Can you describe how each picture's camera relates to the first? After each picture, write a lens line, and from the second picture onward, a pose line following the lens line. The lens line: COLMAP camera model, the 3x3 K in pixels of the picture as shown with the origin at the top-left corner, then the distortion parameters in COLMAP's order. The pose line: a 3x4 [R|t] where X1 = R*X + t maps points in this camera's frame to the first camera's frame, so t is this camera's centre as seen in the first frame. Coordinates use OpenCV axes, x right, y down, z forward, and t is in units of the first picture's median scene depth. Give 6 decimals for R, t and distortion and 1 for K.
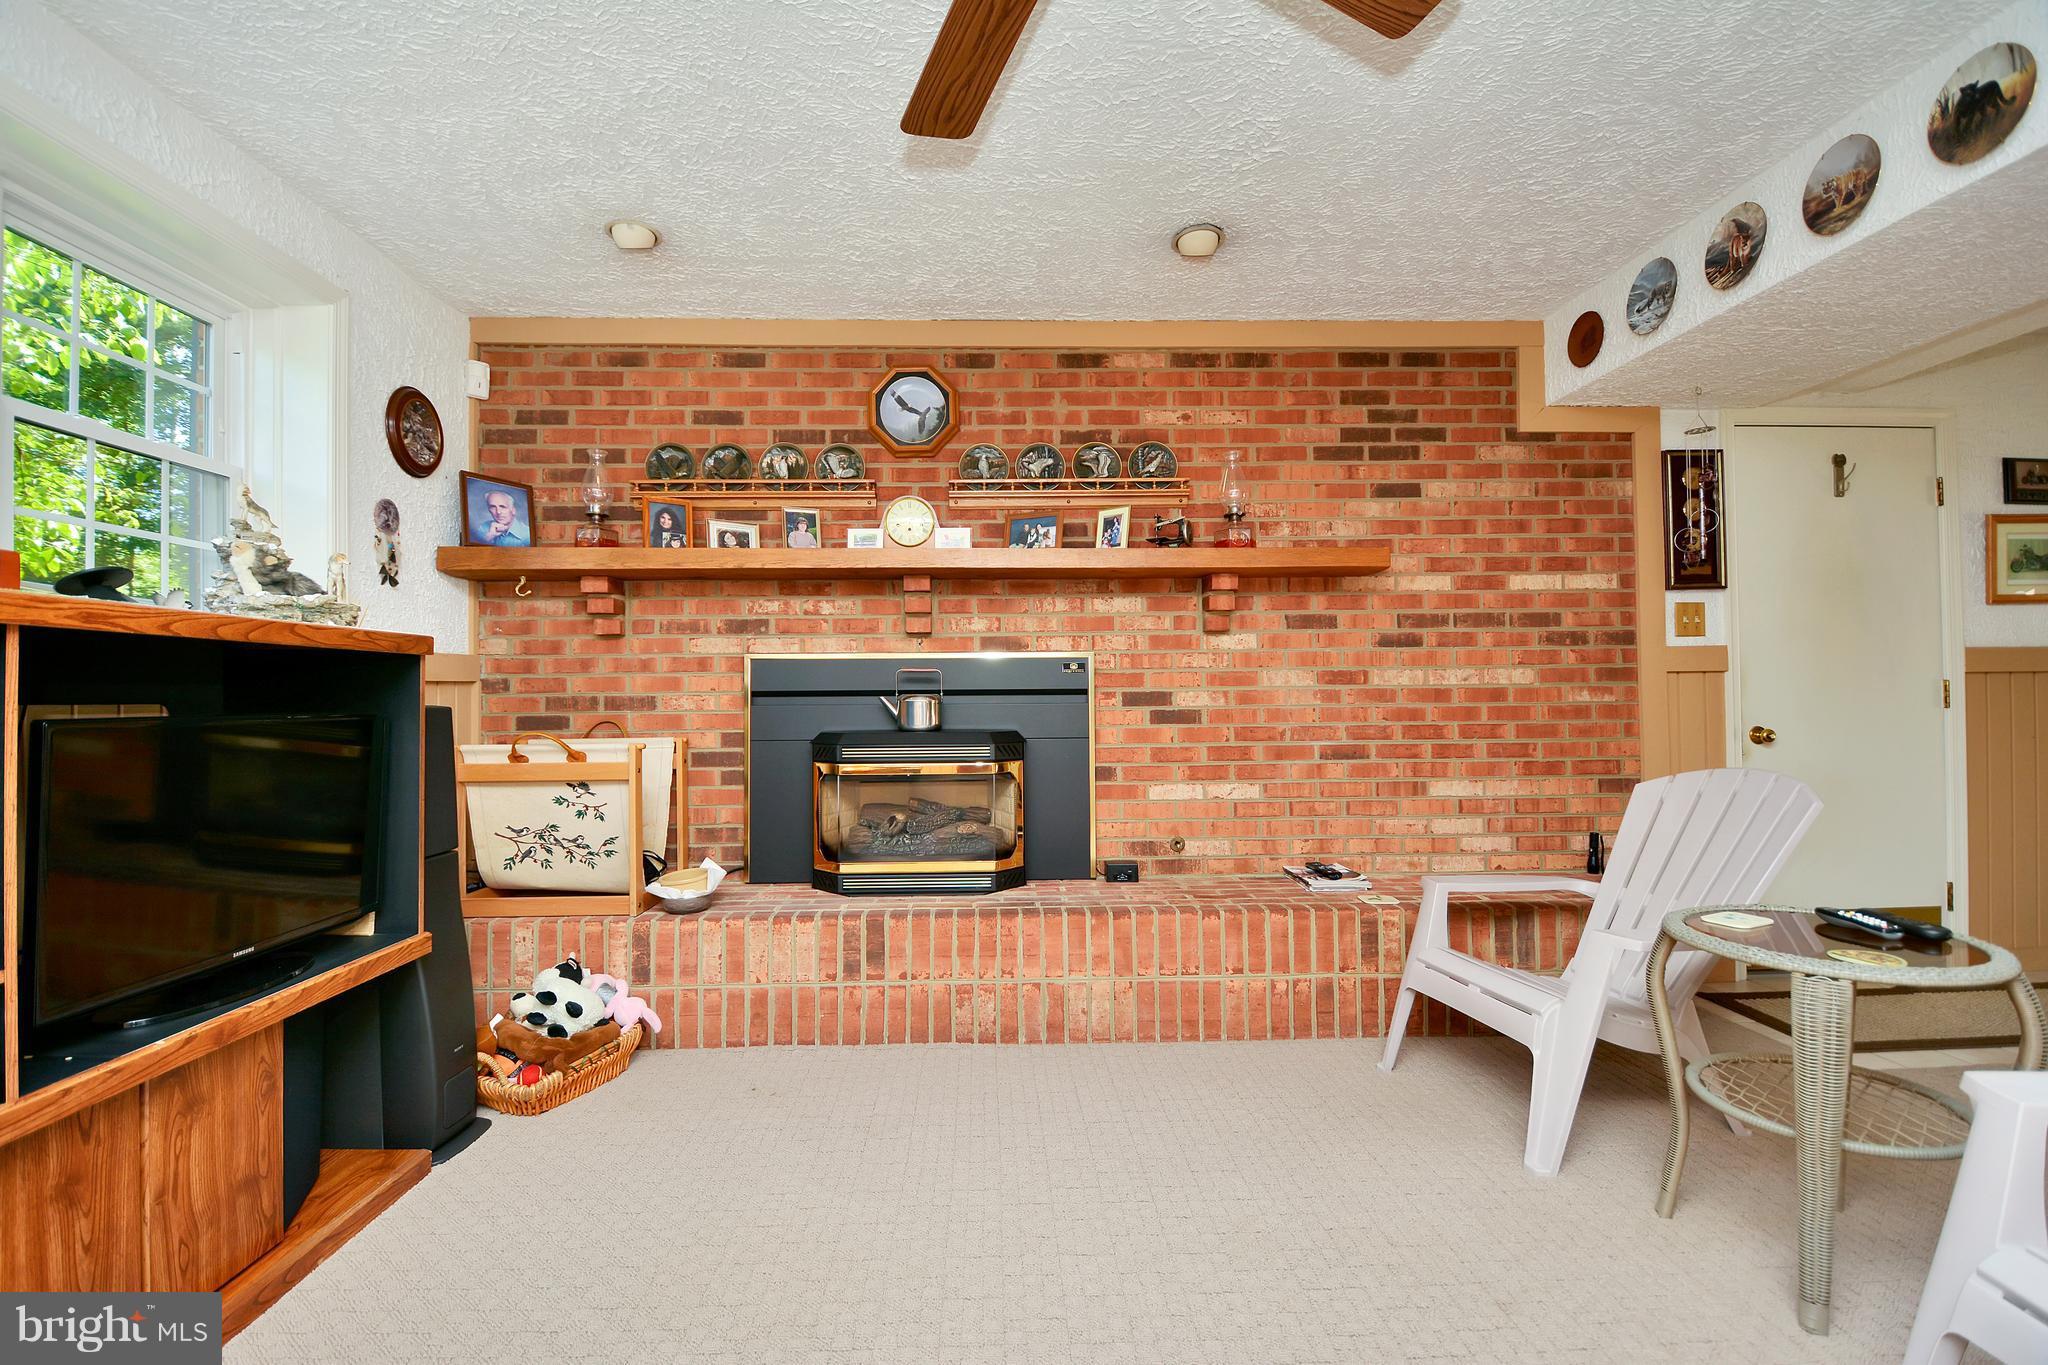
lens RADIAL K [[933.6, 0, 1016.9], [0, 933.6, 666.5], [0, 0, 1]] dist [-0.002189, -0.000944]
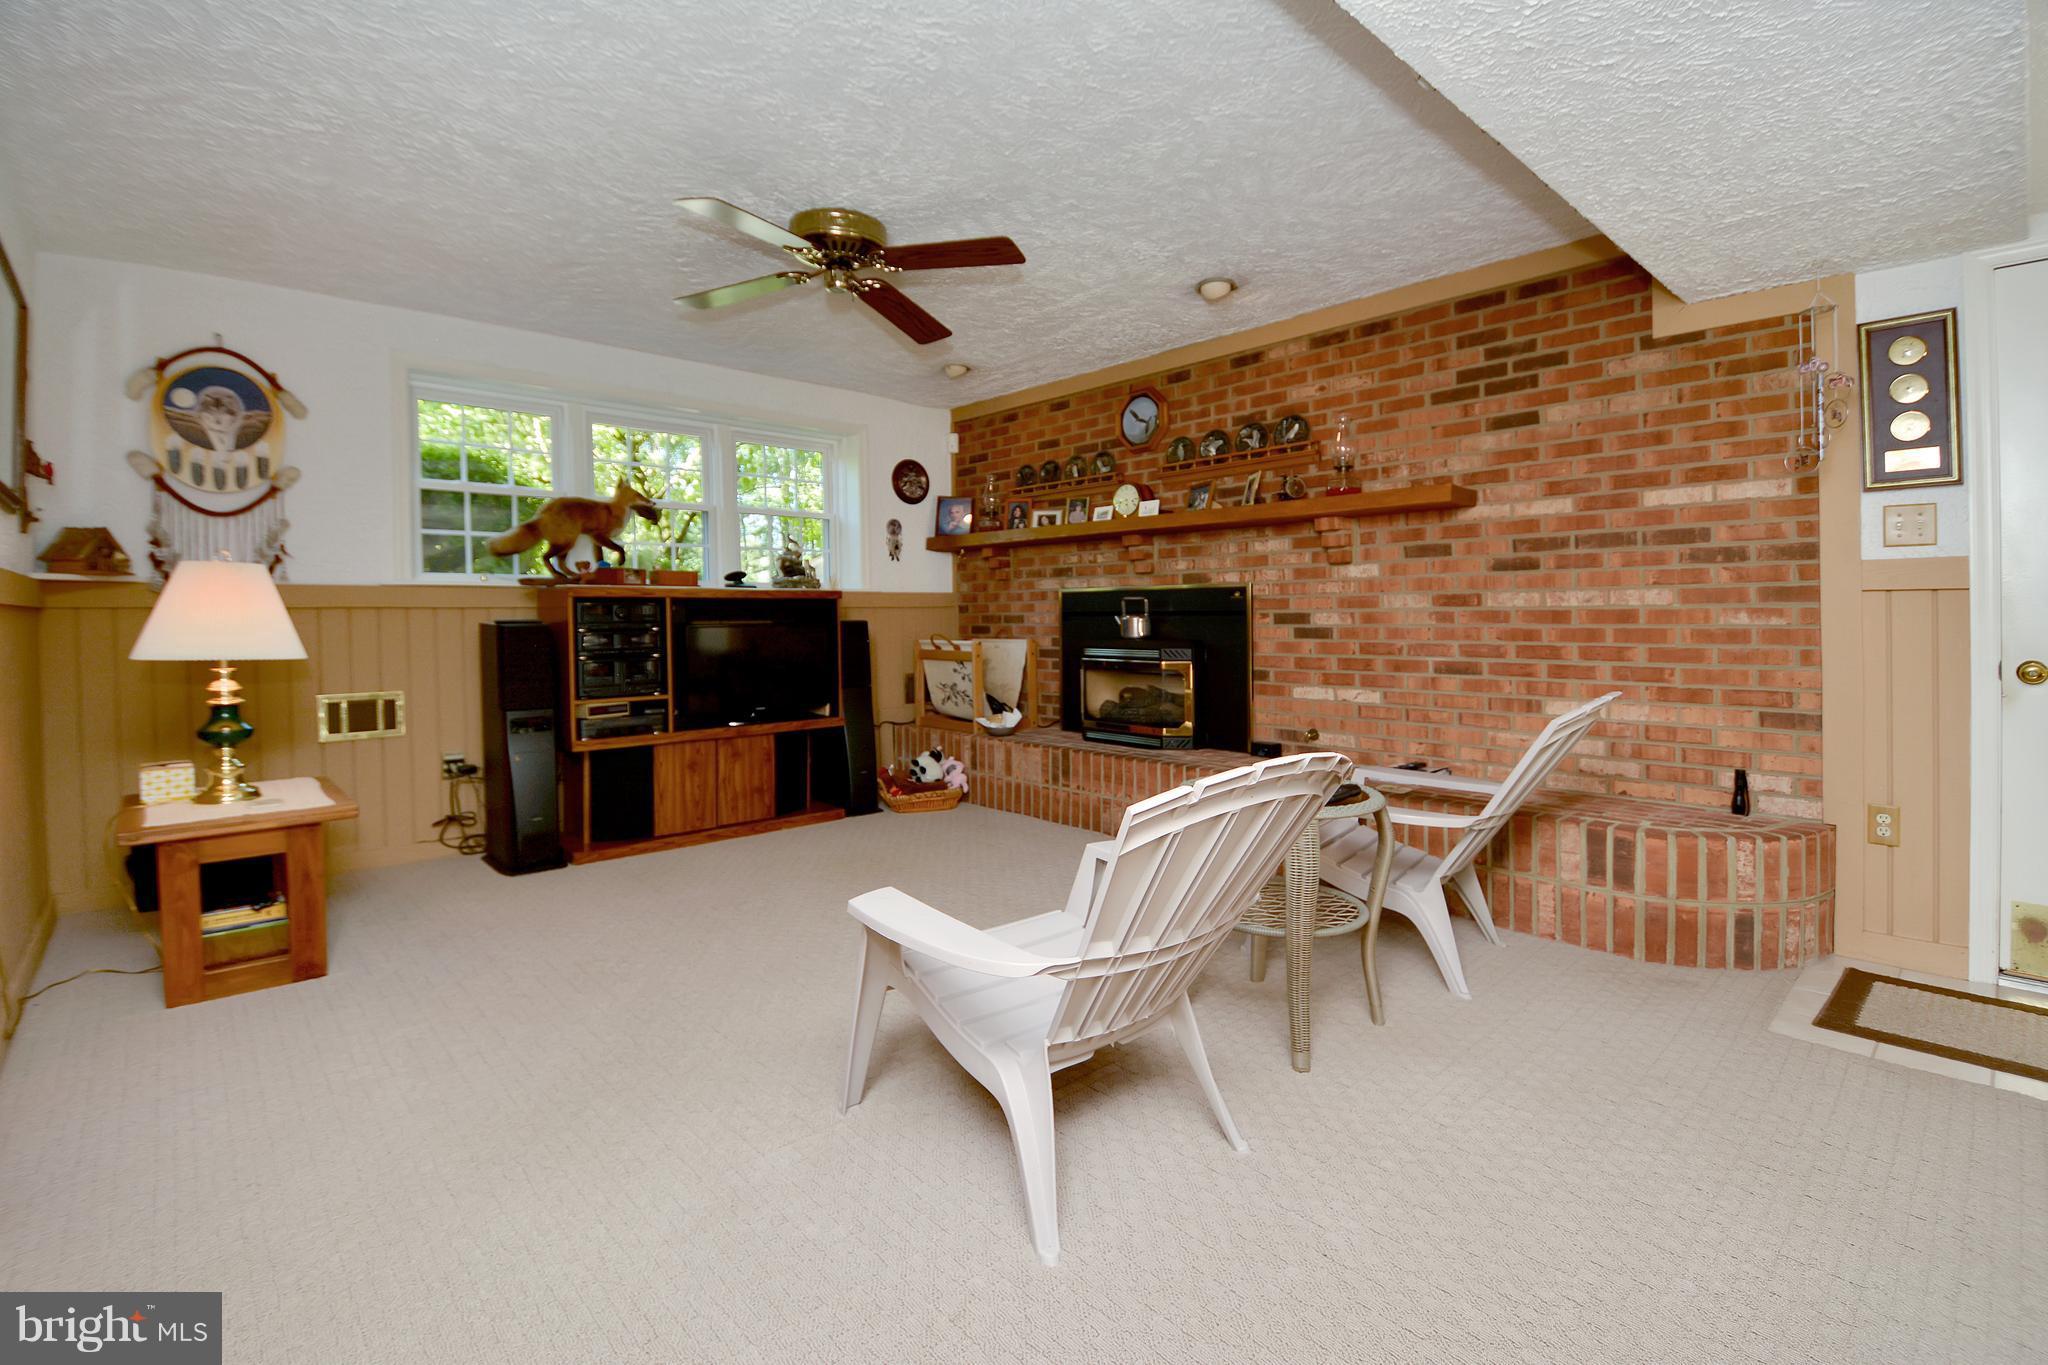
lens RADIAL K [[937.1, 0, 1024.1], [0, 937.1, 619.5], [0, 0, 1]] dist [-0.044505, -0.000237]
pose [[0.648377, 0.007307, -0.761285, 0.850675], [0.024332, 0.999244, 0.030314, -0.011029], [0.760931, -0.038178, 0.647709, -0.097048]]
